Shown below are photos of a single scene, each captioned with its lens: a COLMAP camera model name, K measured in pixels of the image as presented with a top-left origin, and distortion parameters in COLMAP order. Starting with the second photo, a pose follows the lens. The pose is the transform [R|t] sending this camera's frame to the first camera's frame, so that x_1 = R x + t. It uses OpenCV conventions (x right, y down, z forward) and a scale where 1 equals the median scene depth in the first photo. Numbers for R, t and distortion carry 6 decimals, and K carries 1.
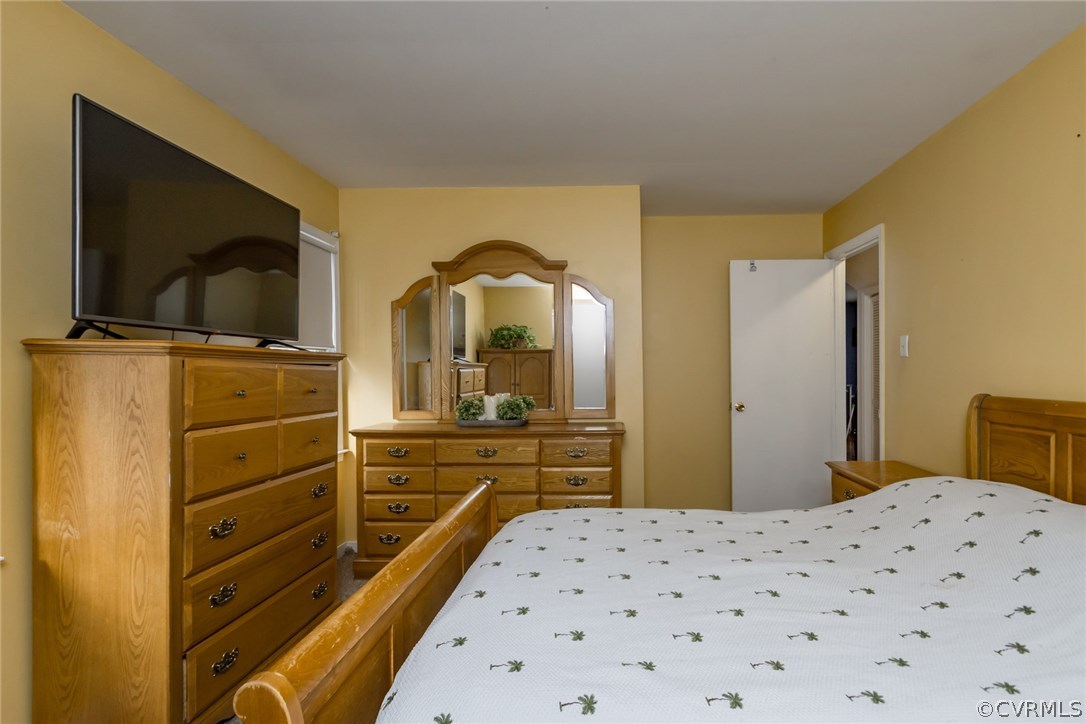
lens RADIAL K [[535.3, 0, 543.0], [0, 535.3, 362.0], [0, 0, 1]] dist [0.004640, 0.000699]
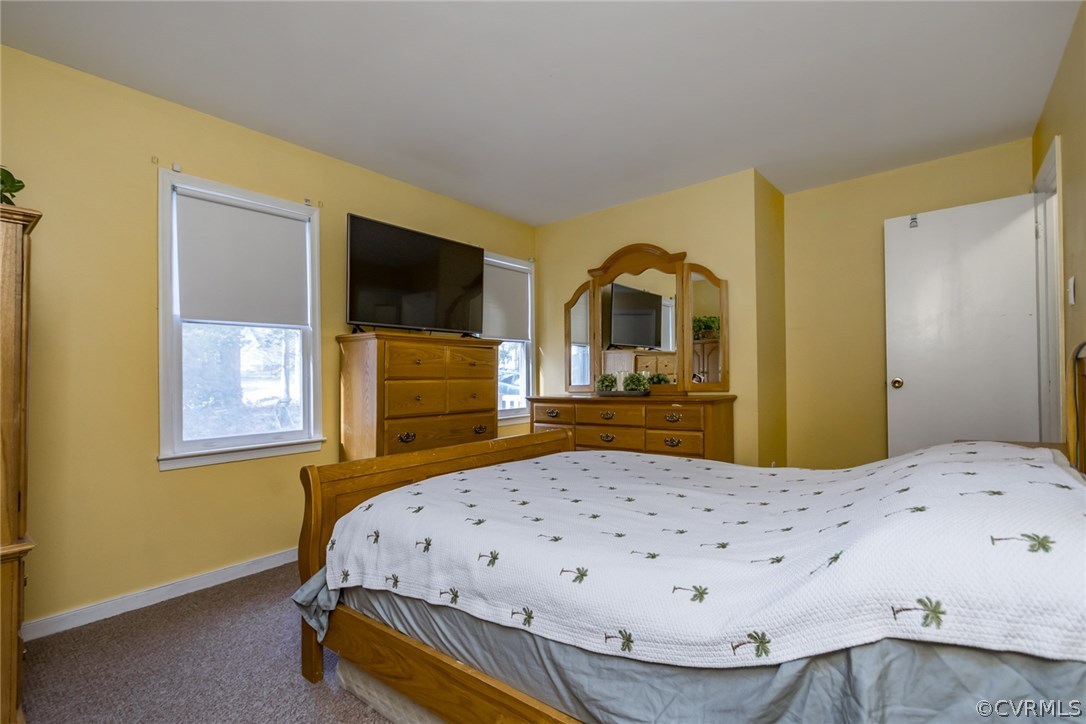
lens RADIAL K [[505.7, 0, 543.1], [0, 505.7, 357.5], [0, 0, 1]] dist [-0.001755, 0.000061]
pose [[0.781393, -0.035736, -0.623016, 0.516989], [0.016059, 0.999180, -0.037171, 0.076013], [0.623833, 0.019040, 0.781326, -0.014707]]
